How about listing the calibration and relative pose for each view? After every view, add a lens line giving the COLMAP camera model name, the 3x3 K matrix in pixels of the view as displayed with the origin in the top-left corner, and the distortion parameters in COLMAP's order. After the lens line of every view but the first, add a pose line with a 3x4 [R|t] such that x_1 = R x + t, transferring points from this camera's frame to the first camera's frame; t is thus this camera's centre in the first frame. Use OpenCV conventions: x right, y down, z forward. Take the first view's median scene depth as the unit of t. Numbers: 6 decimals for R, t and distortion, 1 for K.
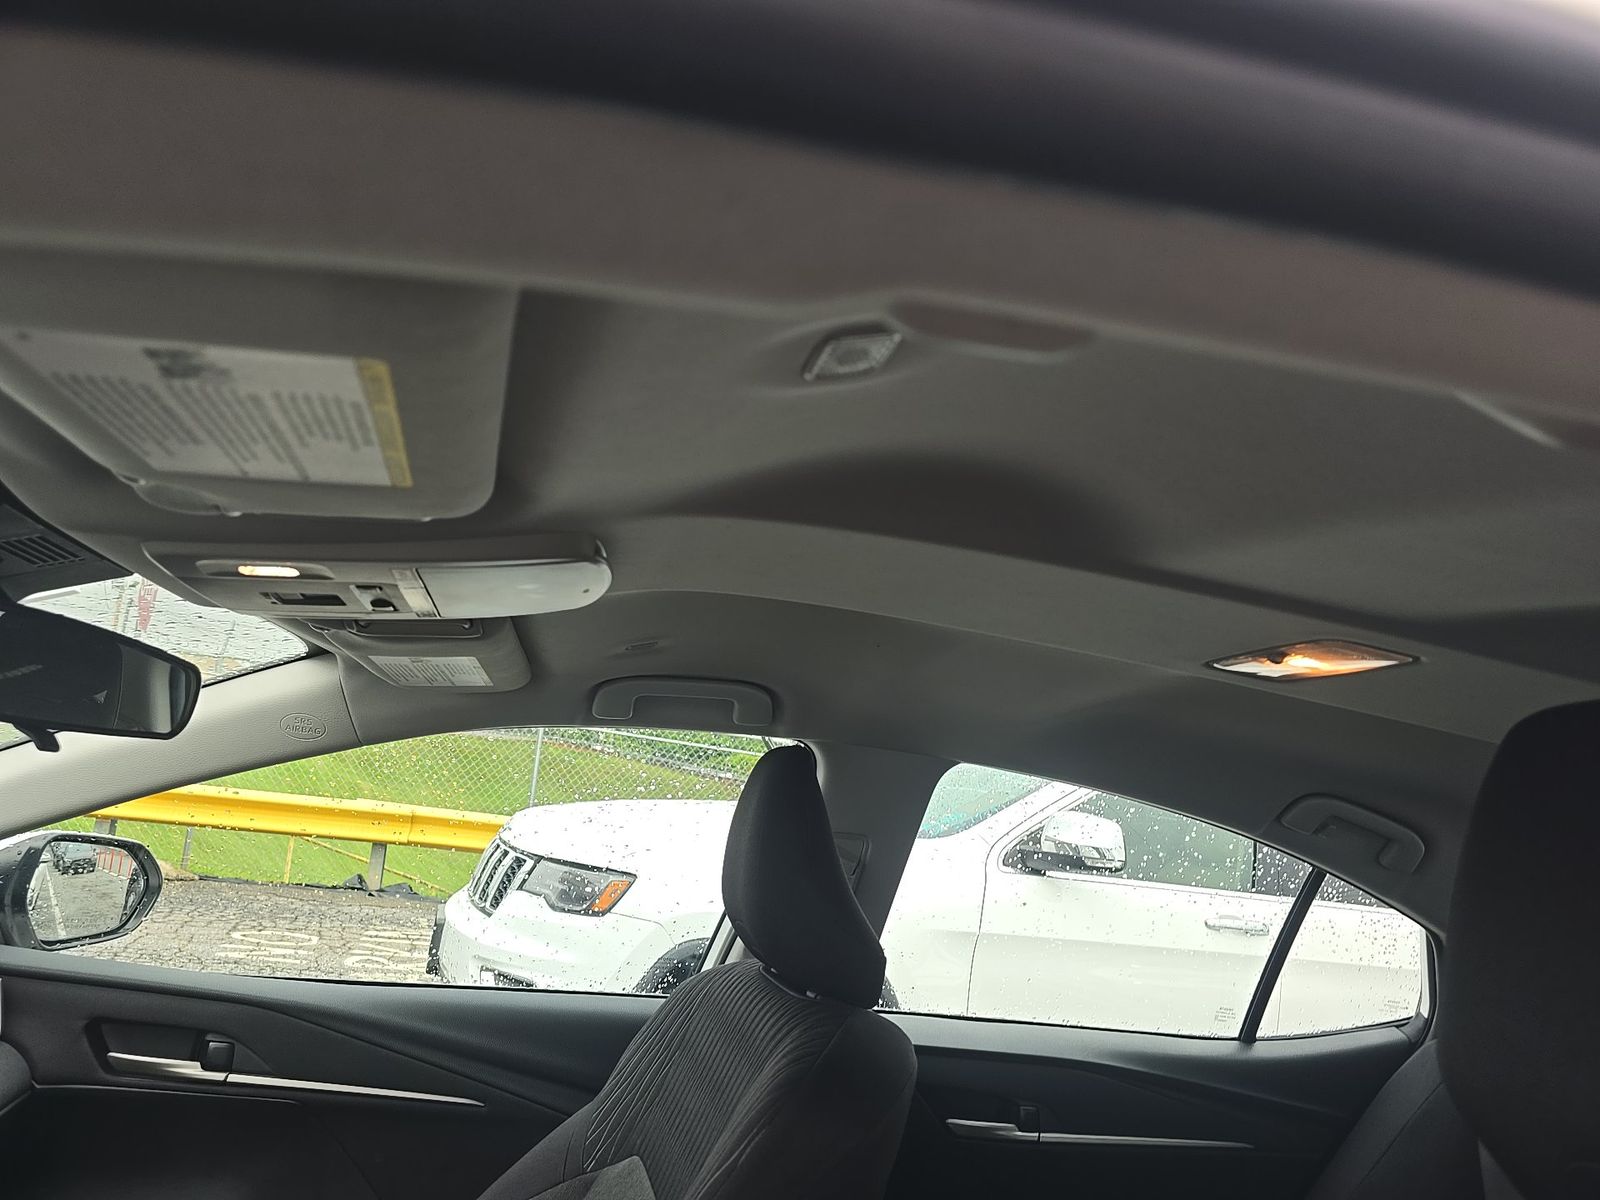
lens RADIAL K [[1015.6, 0, 800.3], [0, 1015.6, 618.4], [0, 0, 1]] dist [-0.001821, -0.000698]
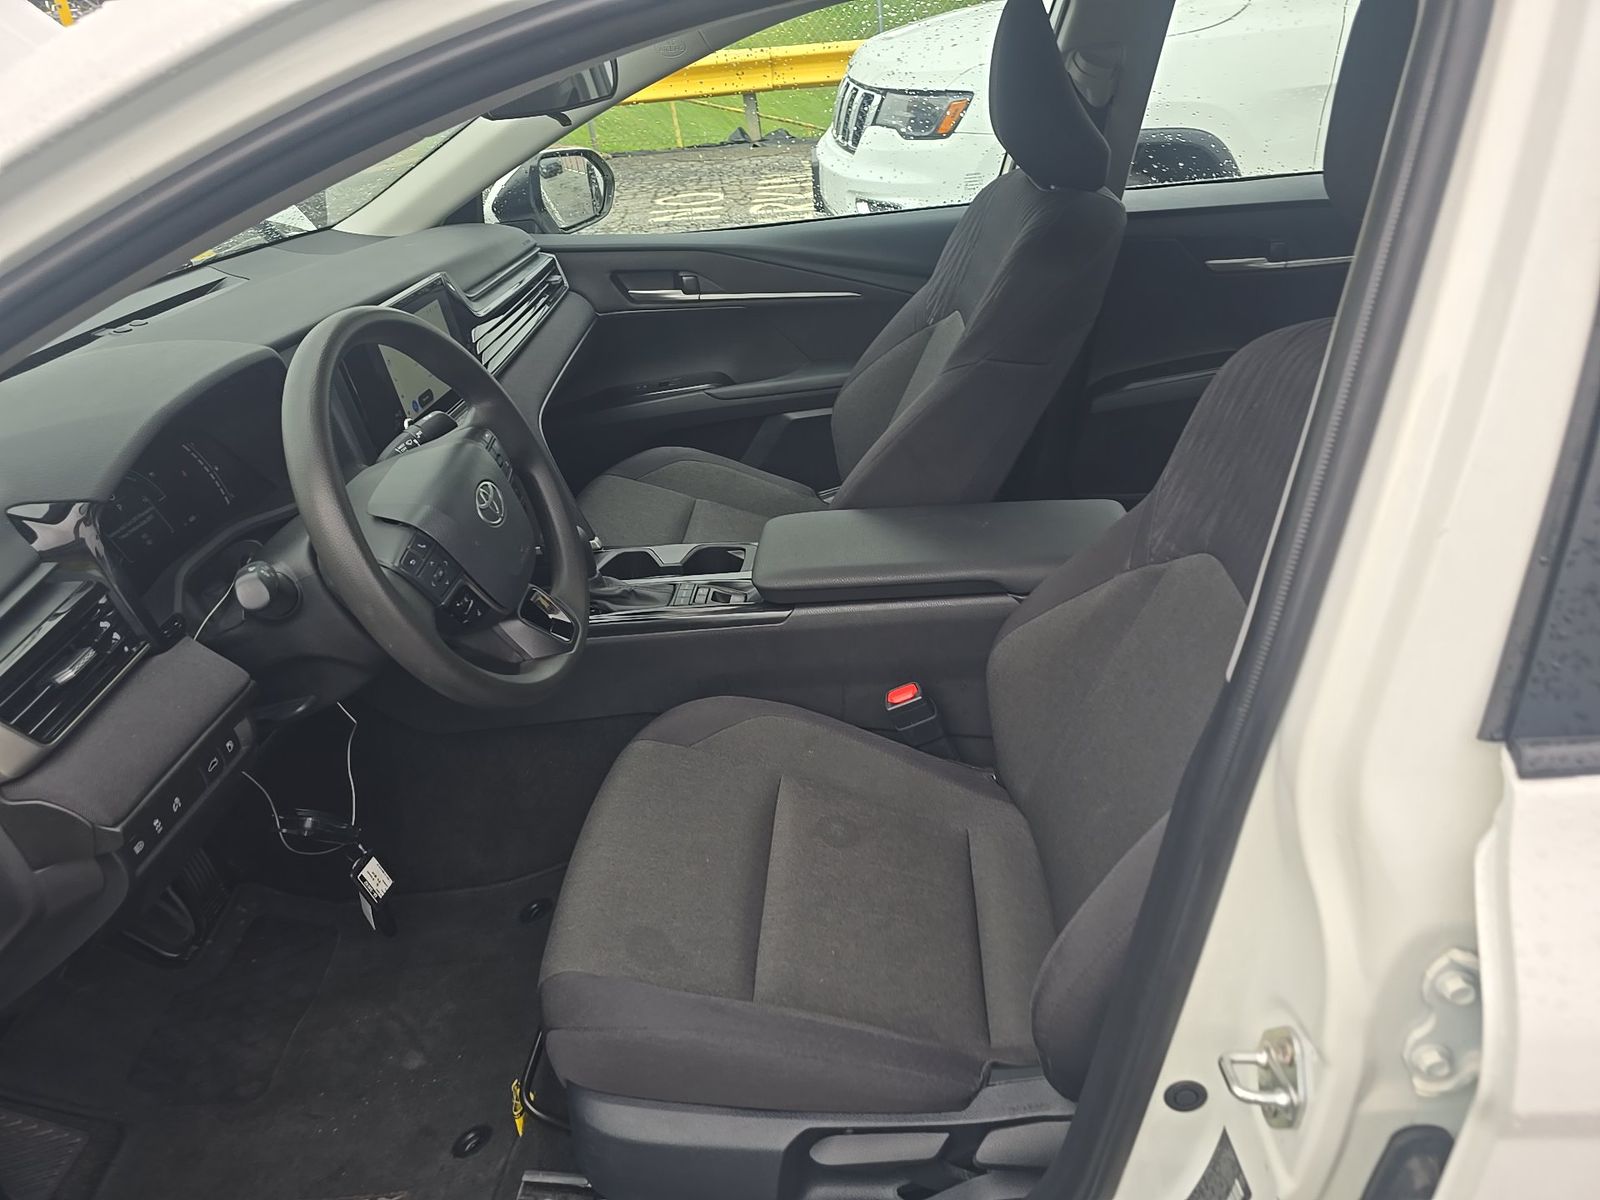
lens RADIAL K [[1015.6, 0, 800.3], [0, 1015.6, 618.4], [0, 0, 1]] dist [-0.001821, -0.000698]
pose [[0.927019, 0.005142, -0.374980, 0.067957], [0.249462, 0.738134, 0.626838, -0.050136], [0.280008, -0.674634, 0.682982, -0.146260]]
